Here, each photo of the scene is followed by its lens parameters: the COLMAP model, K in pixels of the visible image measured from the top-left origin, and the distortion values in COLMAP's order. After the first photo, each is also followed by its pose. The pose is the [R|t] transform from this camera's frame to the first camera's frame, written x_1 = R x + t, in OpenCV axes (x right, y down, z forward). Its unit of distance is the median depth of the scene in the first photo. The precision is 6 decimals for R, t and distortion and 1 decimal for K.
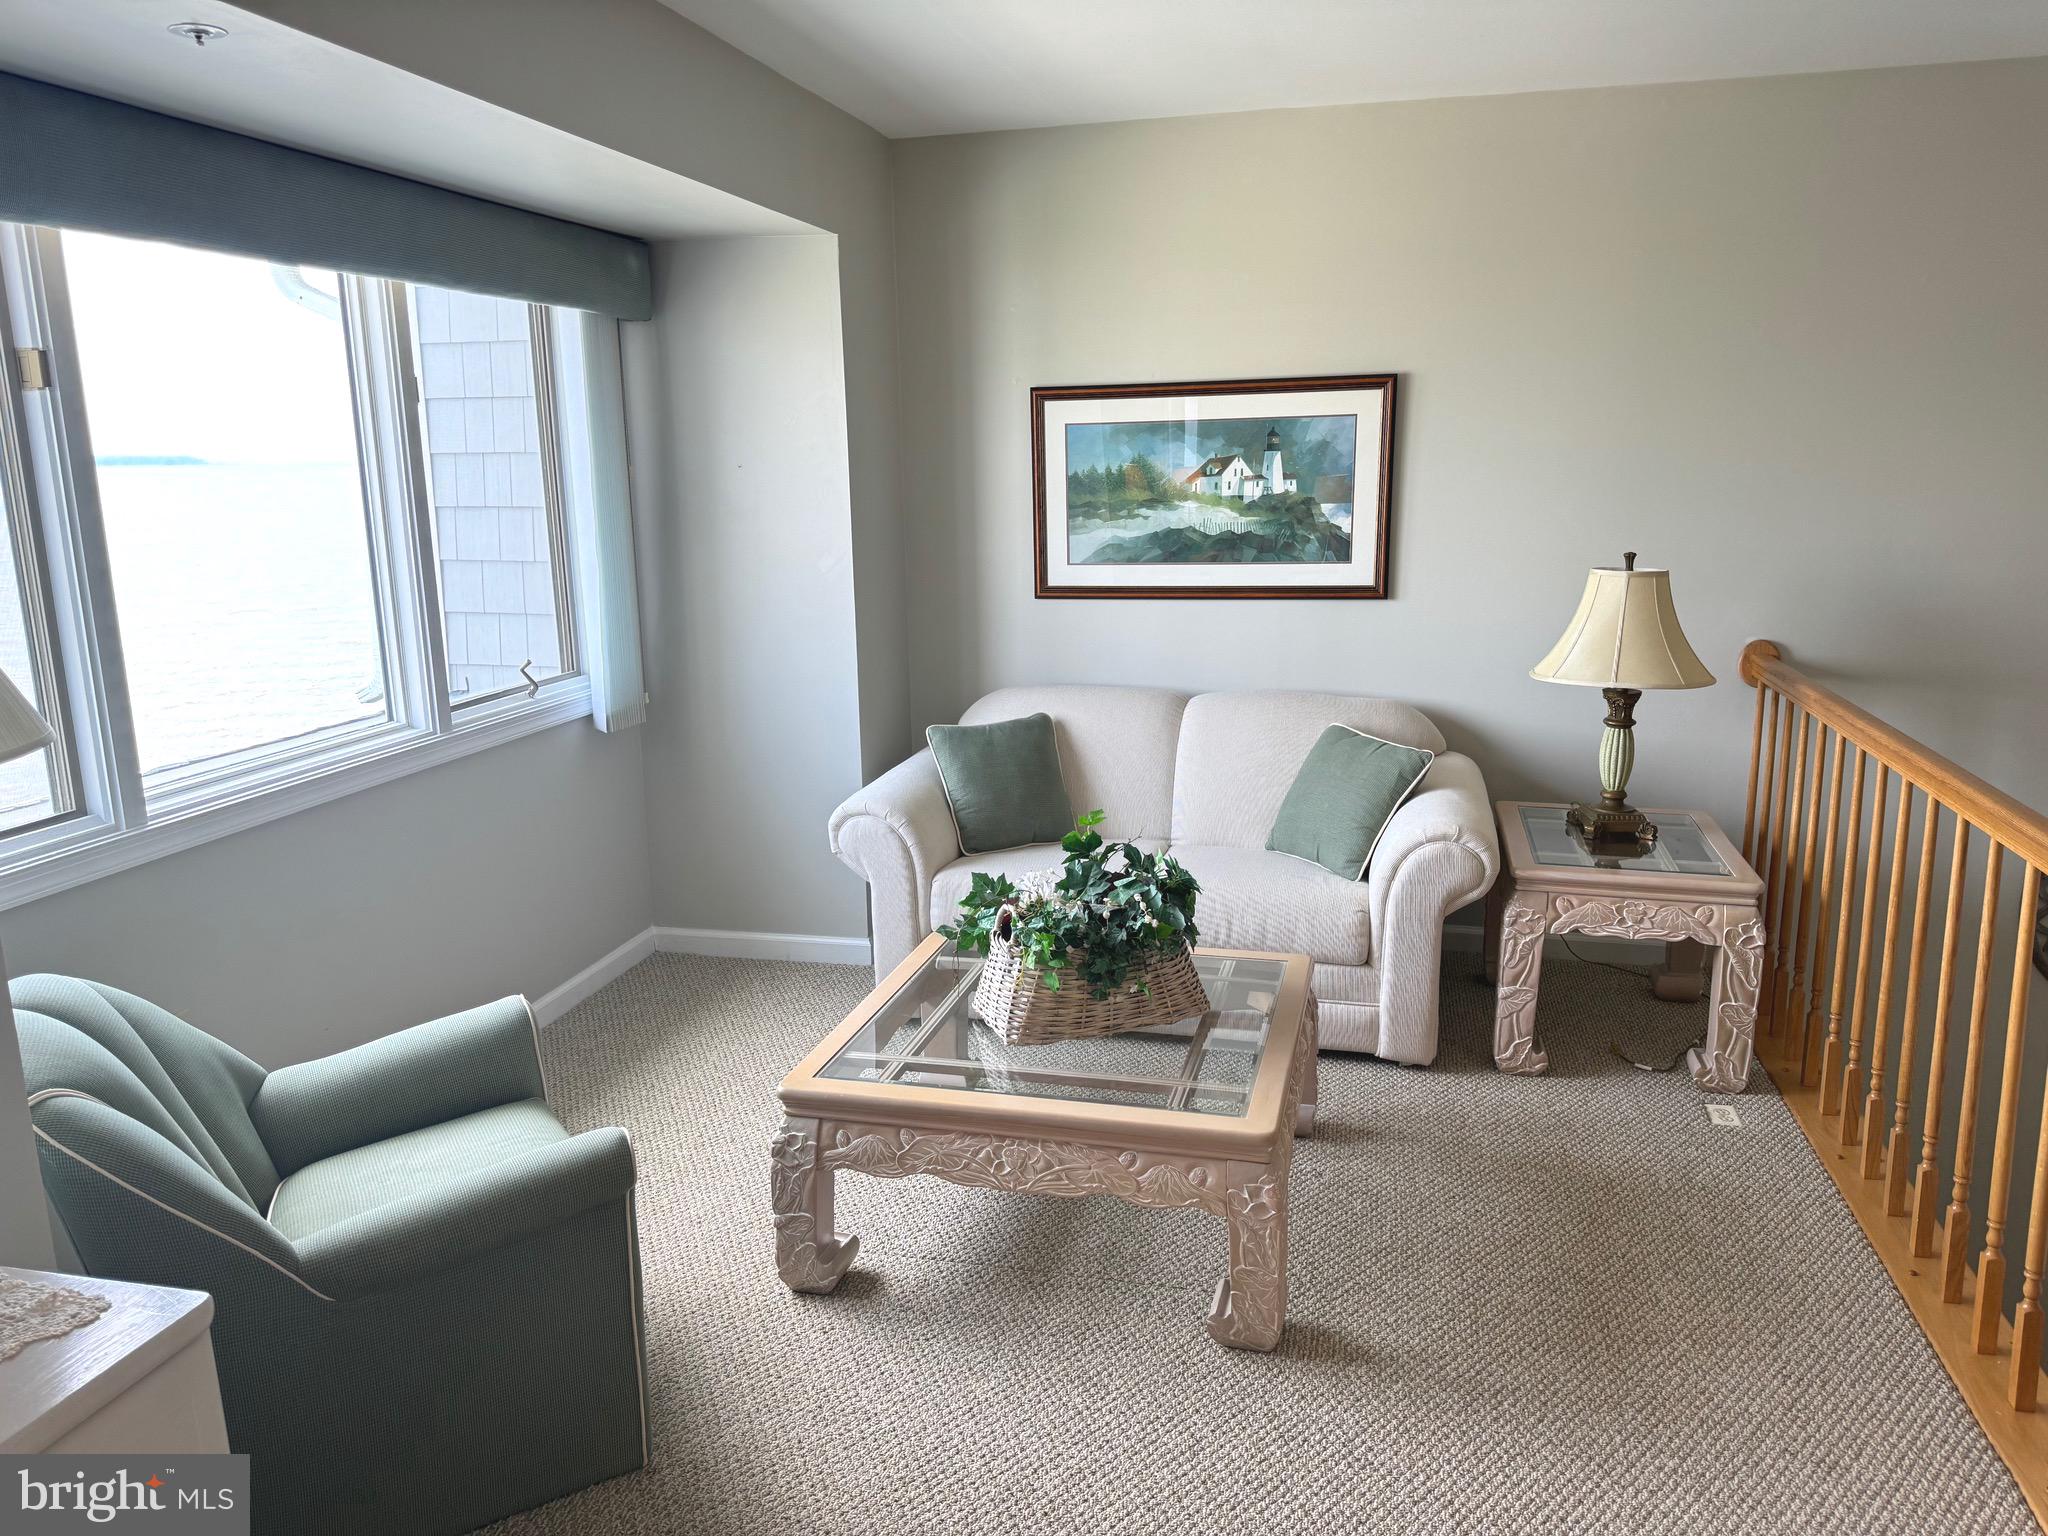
lens RADIAL K [[1437.2, 0, 1032.1], [0, 1437.2, 752.3], [0, 0, 1]] dist [0.202370, -0.337823]
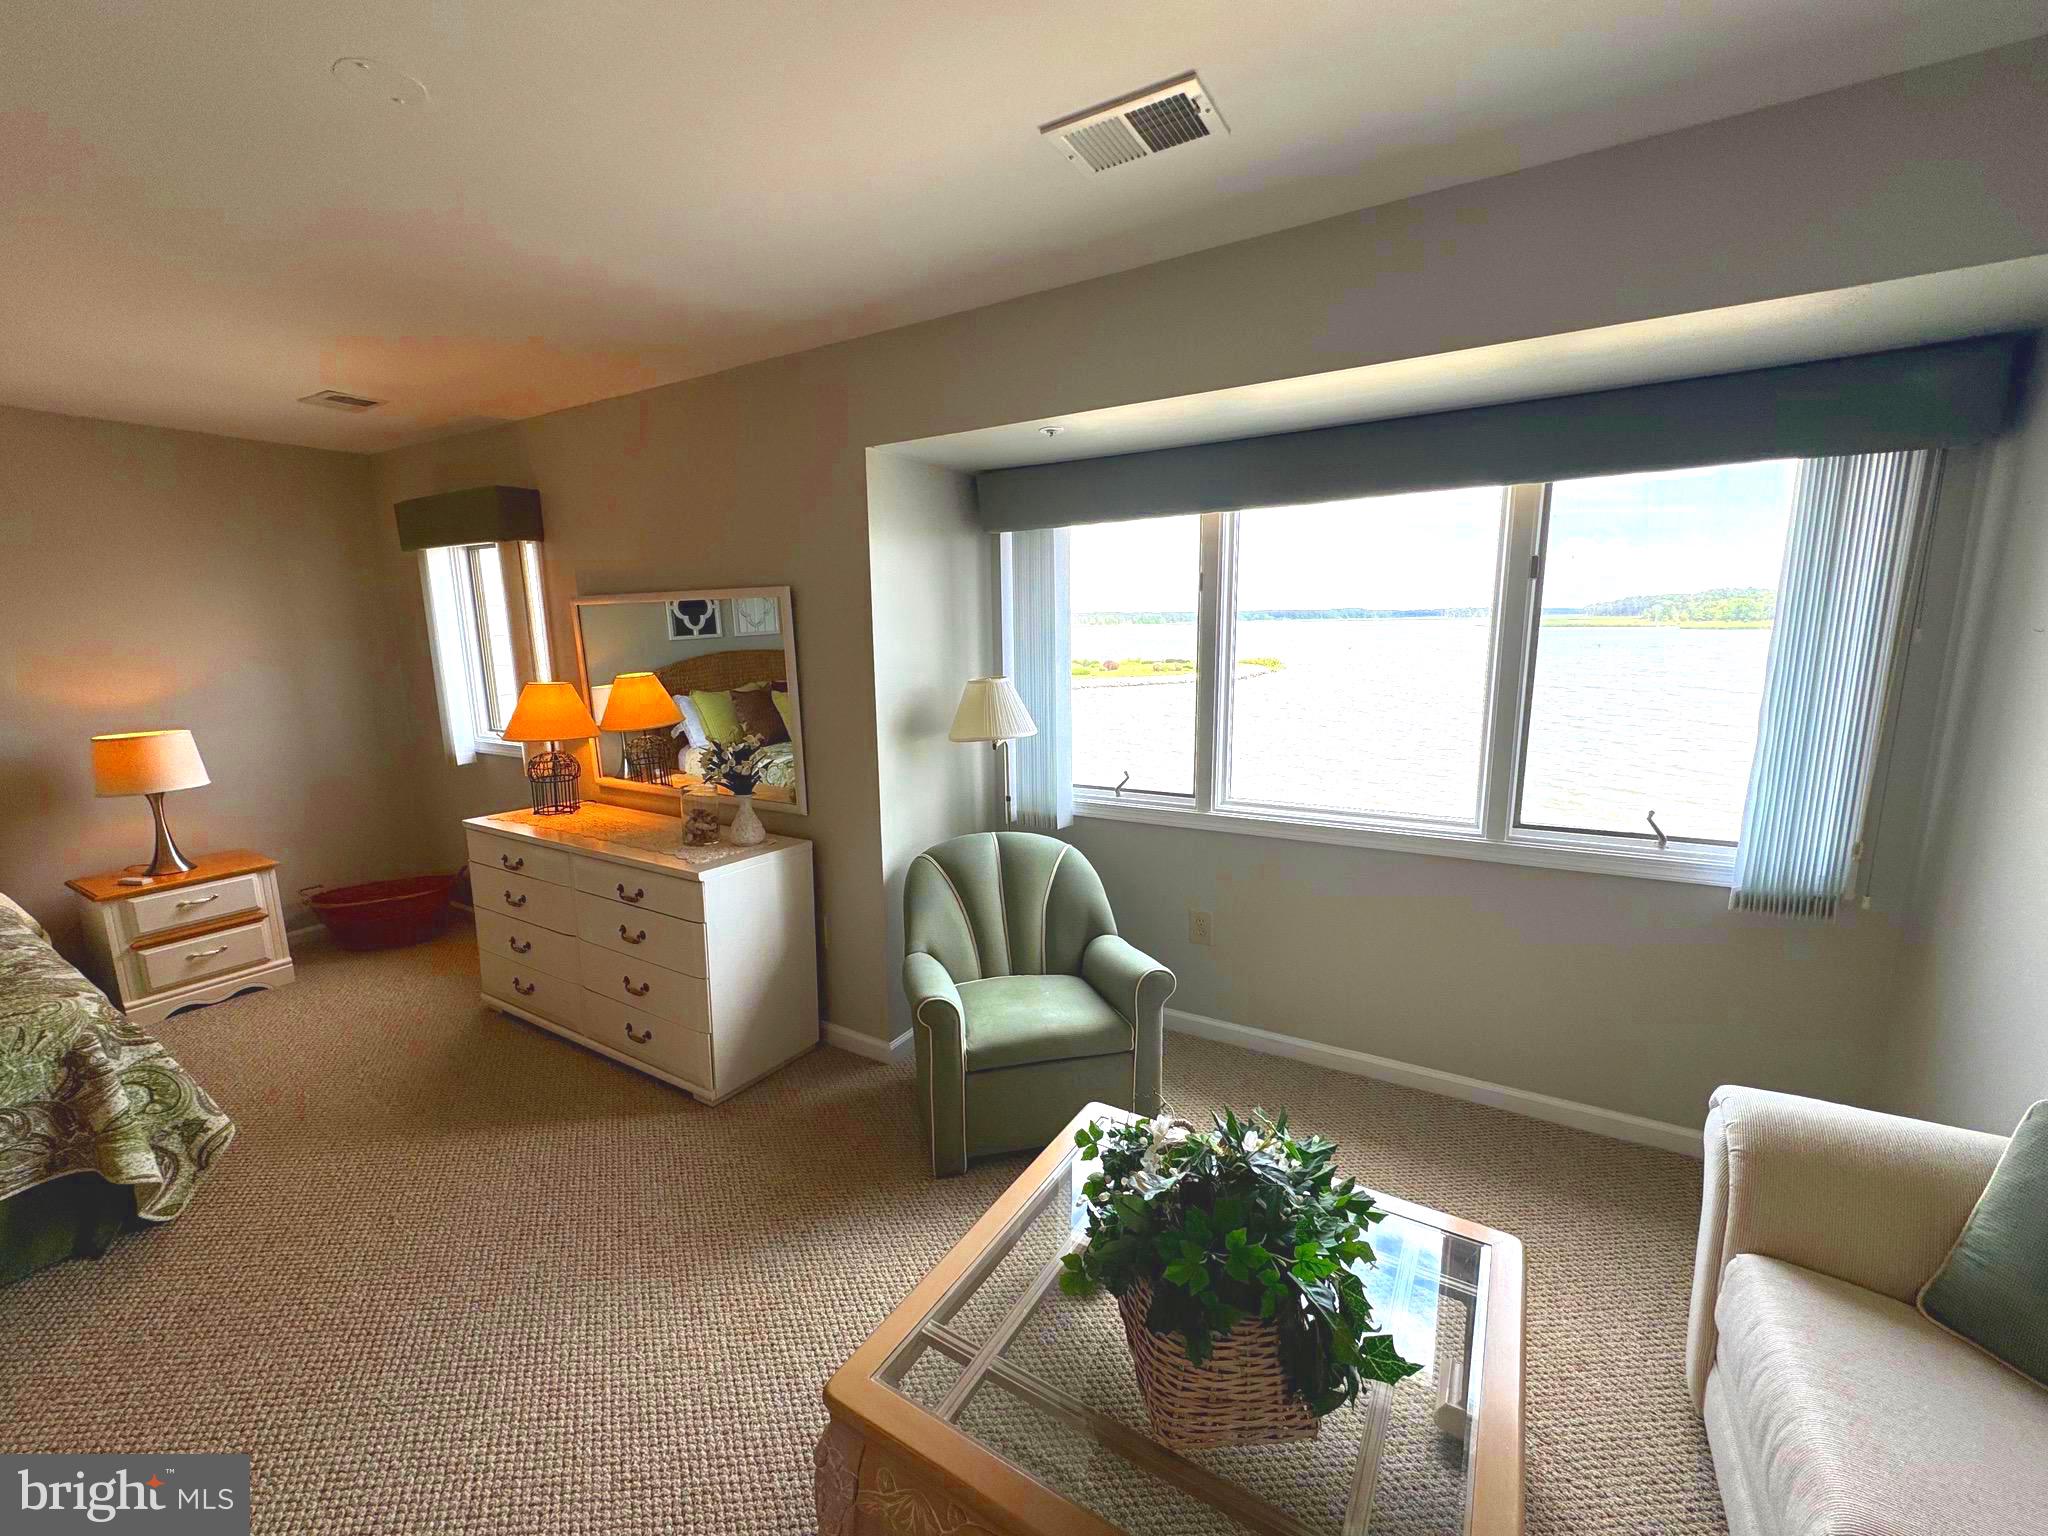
lens RADIAL K [[823.7, 0, 1015.2], [0, 823.7, 770.7], [0, 0, 1]] dist [0.000305, 0.000347]
pose [[-0.296918, 0.185572, -0.936698, 0.308944], [-0.173093, 0.954225, 0.243912, -0.143653], [0.939084, 0.234558, -0.251205, 0.663814]]
